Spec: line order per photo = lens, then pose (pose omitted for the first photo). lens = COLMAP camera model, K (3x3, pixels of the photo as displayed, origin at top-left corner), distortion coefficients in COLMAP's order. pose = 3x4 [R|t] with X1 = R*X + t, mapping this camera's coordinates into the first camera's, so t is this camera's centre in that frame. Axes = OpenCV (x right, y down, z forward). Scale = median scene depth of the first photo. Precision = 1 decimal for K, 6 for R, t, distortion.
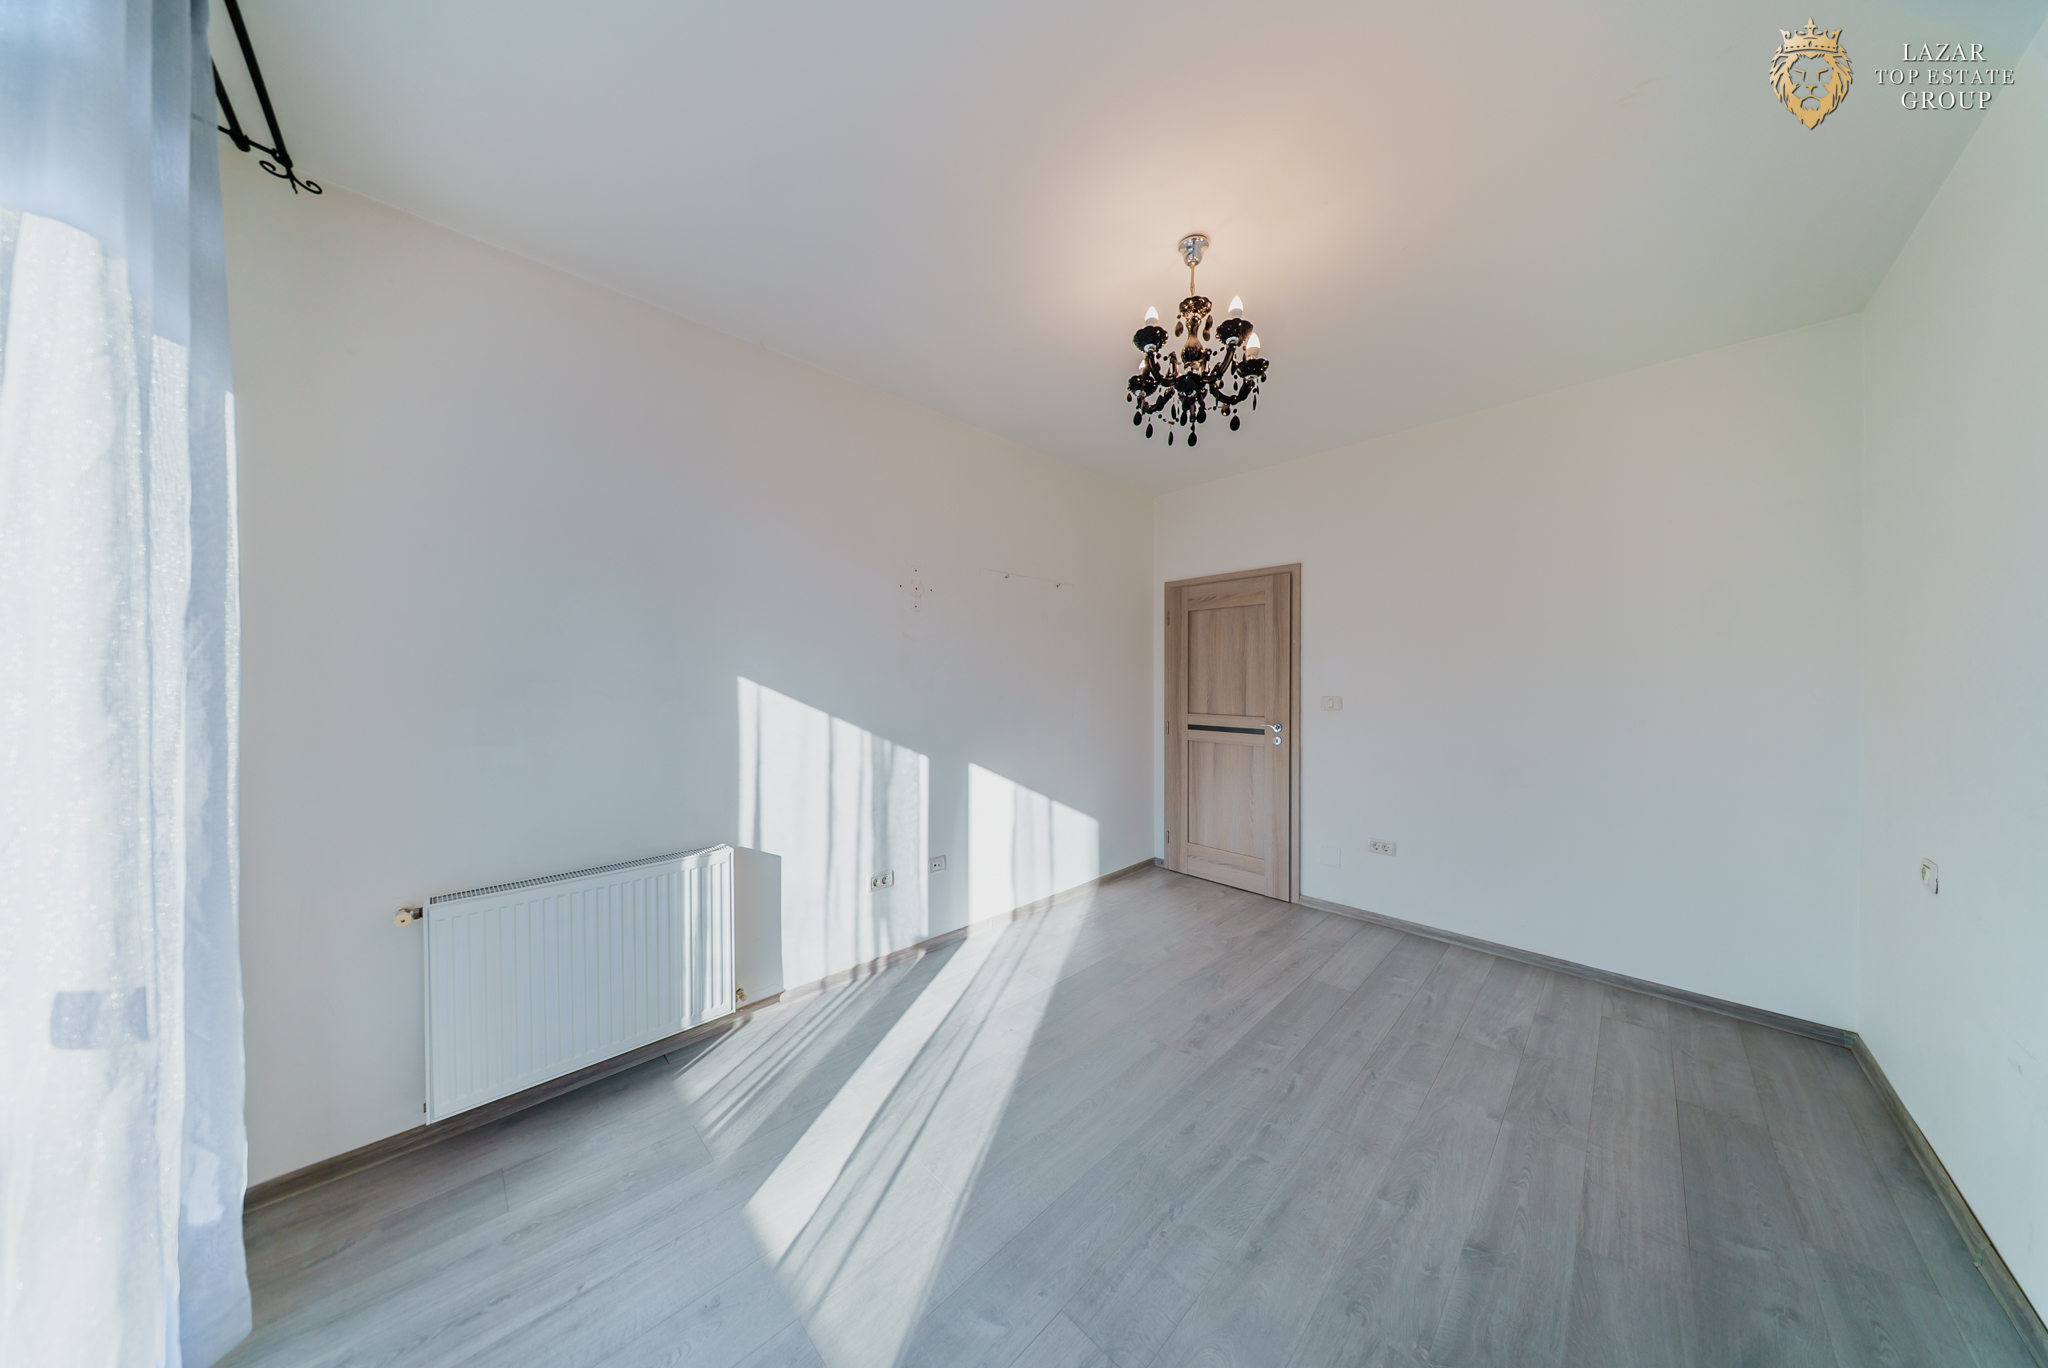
lens RADIAL K [[589.9, 0, 1024.0], [0, 589.9, 684.0], [0, 0, 1]] dist [0.028344, -0.000031]
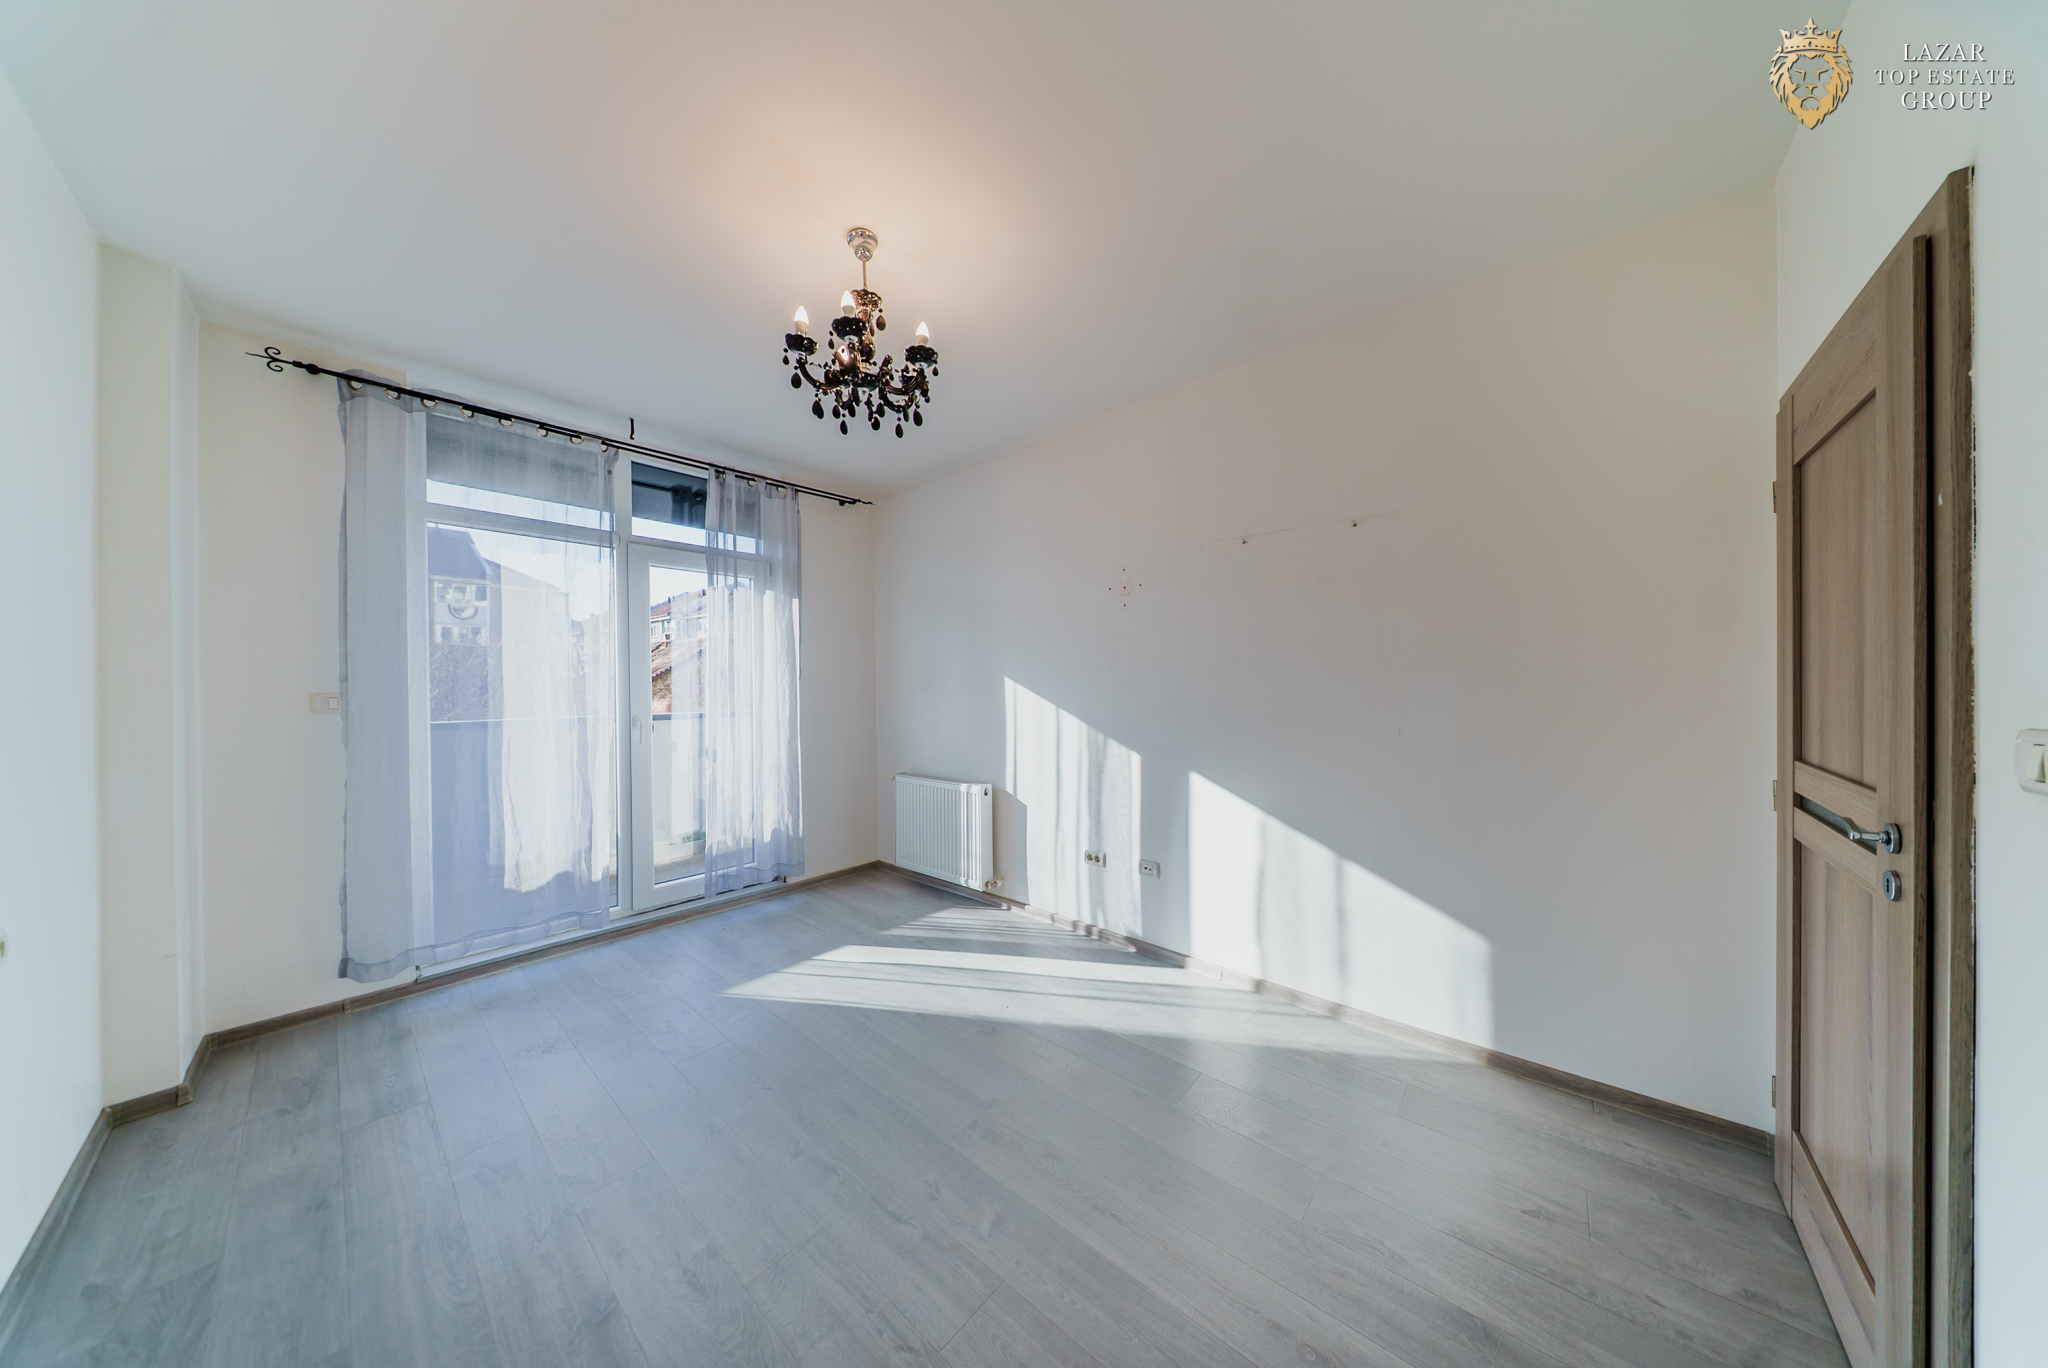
lens RADIAL K [[608.8, 0, 1070.3], [0, 608.8, 685.0], [0, 0, 1]] dist [0.000548, 0.000022]
pose [[0.117735, -0.005407, -0.993030, 0.904378], [-0.001035, 0.999984, -0.005568, 0.013779], [0.993044, 0.001683, 0.117728, 0.832530]]
